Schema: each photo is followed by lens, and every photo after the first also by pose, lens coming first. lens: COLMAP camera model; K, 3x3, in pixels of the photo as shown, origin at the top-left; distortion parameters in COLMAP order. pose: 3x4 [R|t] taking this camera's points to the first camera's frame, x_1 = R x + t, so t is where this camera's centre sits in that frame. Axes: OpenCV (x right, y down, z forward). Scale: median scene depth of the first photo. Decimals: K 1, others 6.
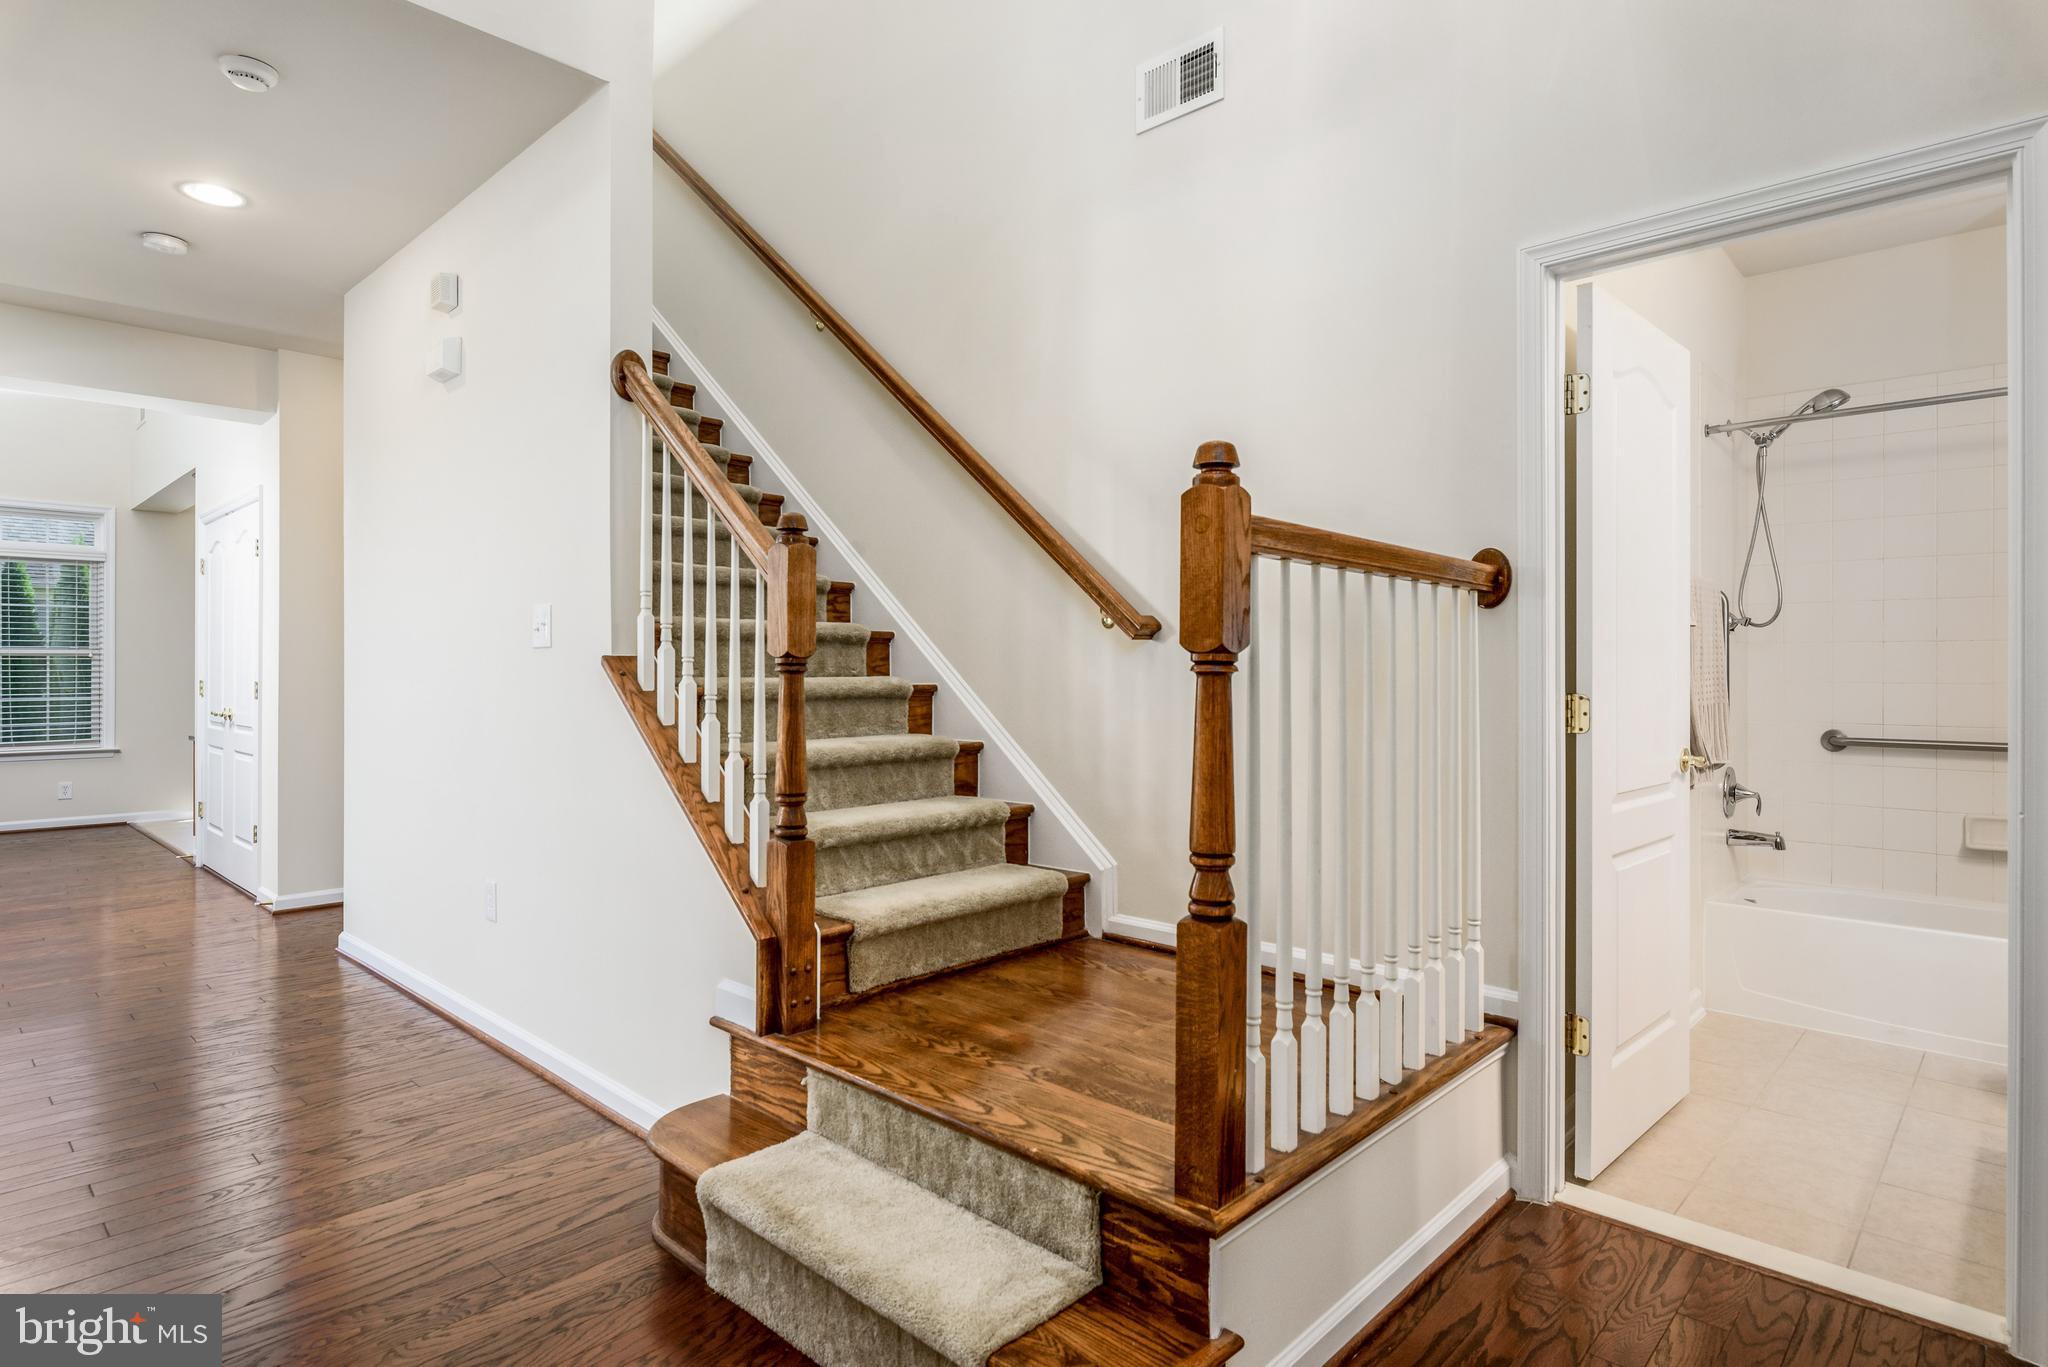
lens RADIAL K [[1096.0, 0, 1026.9], [0, 1096.0, 677.8], [0, 0, 1]] dist [-0.000356, 0.001020]
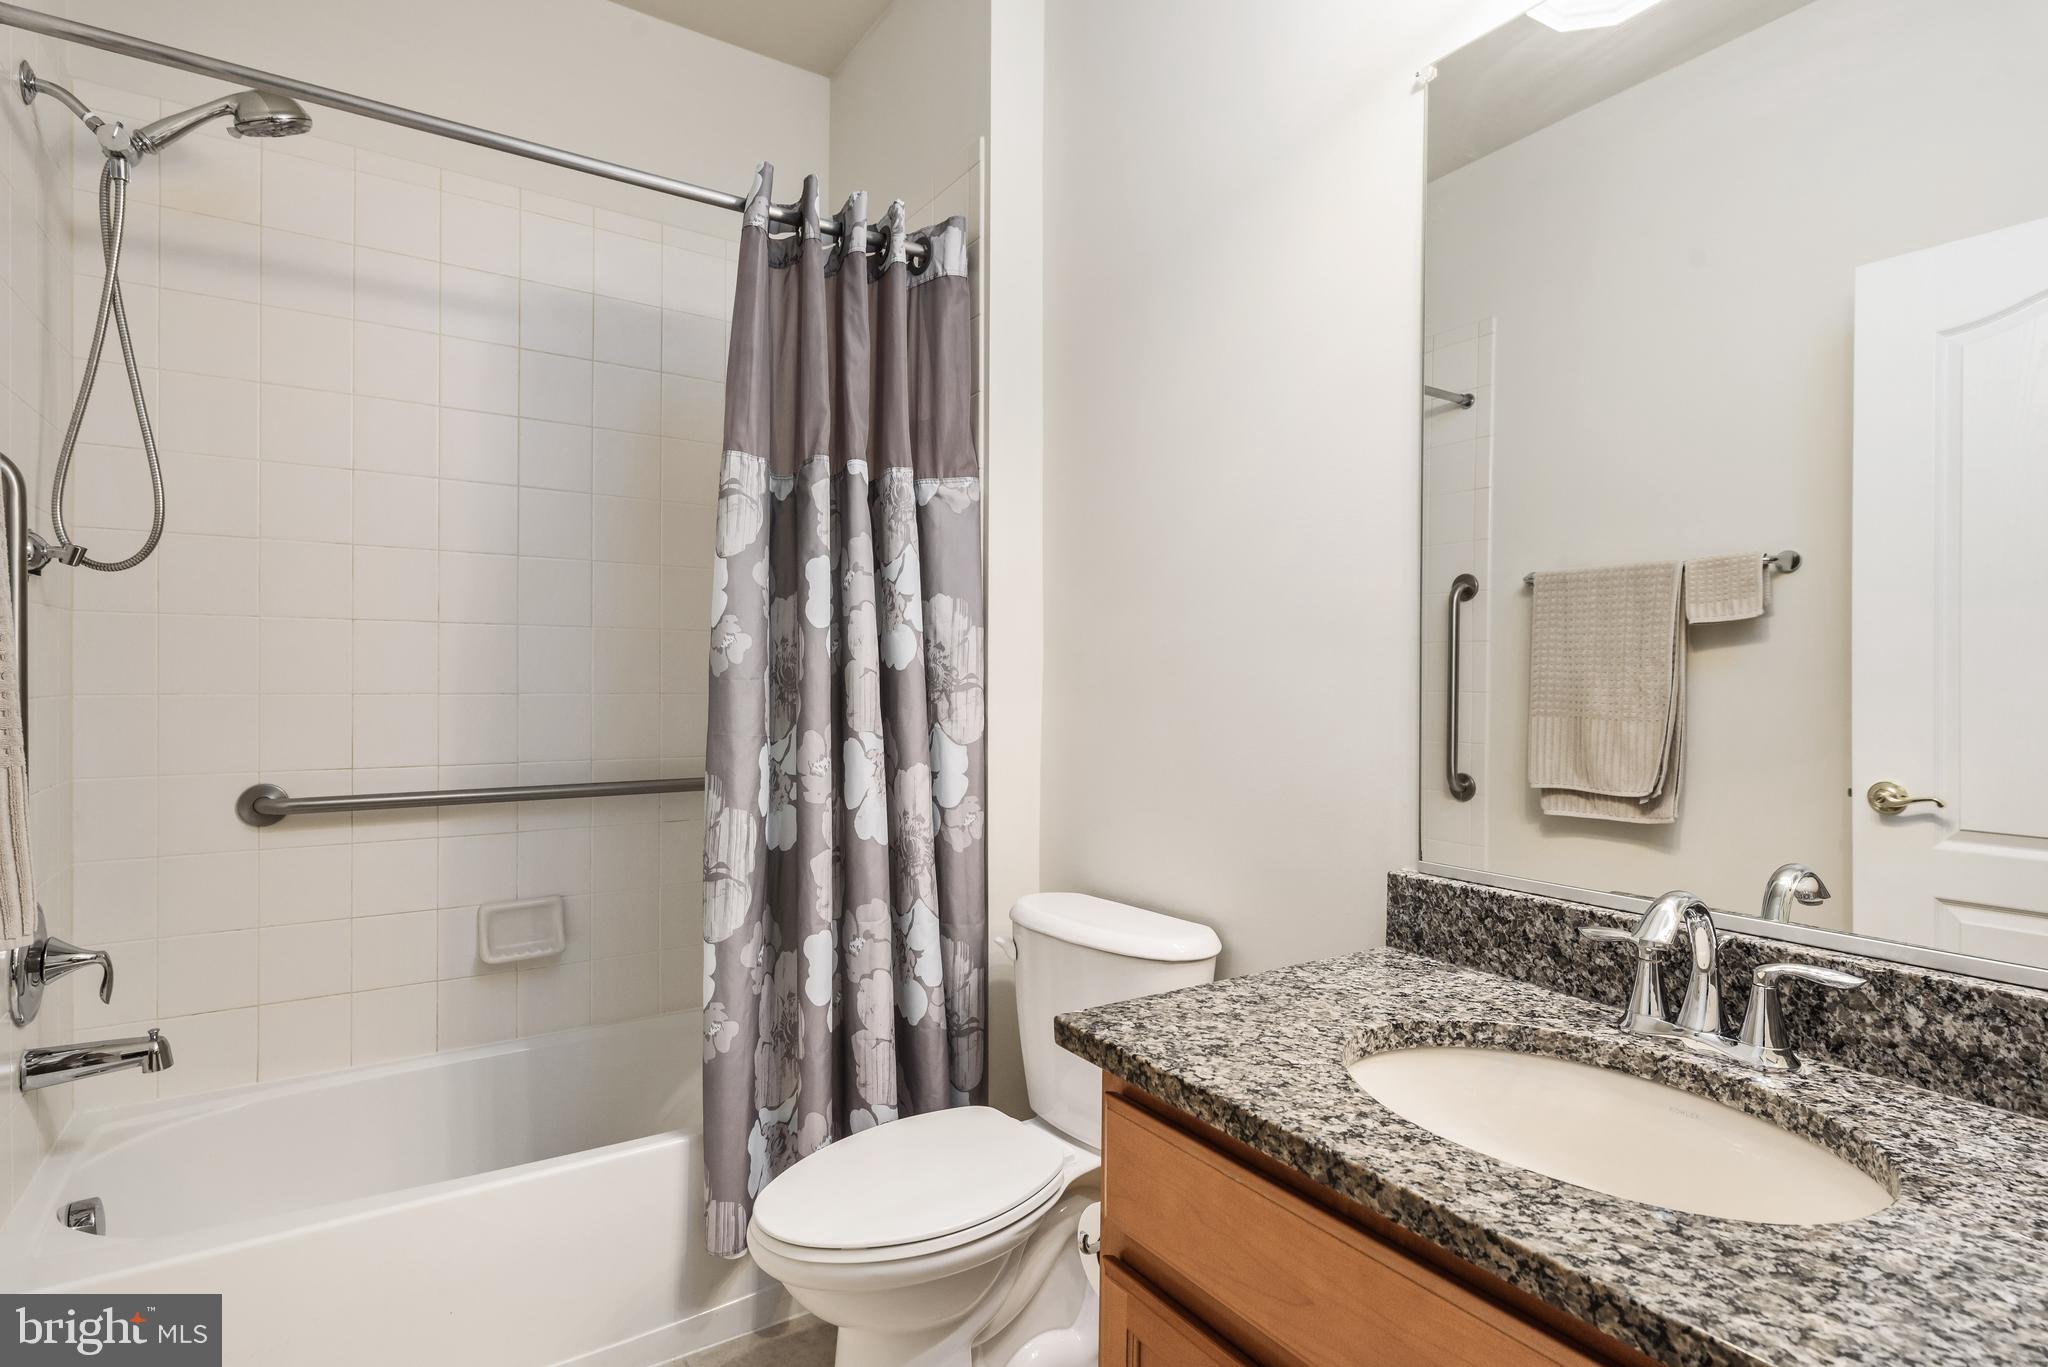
lens RADIAL K [[1039.7, 0, 1027.0], [0, 1039.7, 678.7], [0, 0, 1]] dist [-0.003393, -0.000085]
pose [[0.226099, -0.000948, 0.974104, 0.347692], [-0.004223, 0.999989, 0.001953, -0.004877], [-0.974095, -0.004555, 0.226092, 0.547991]]
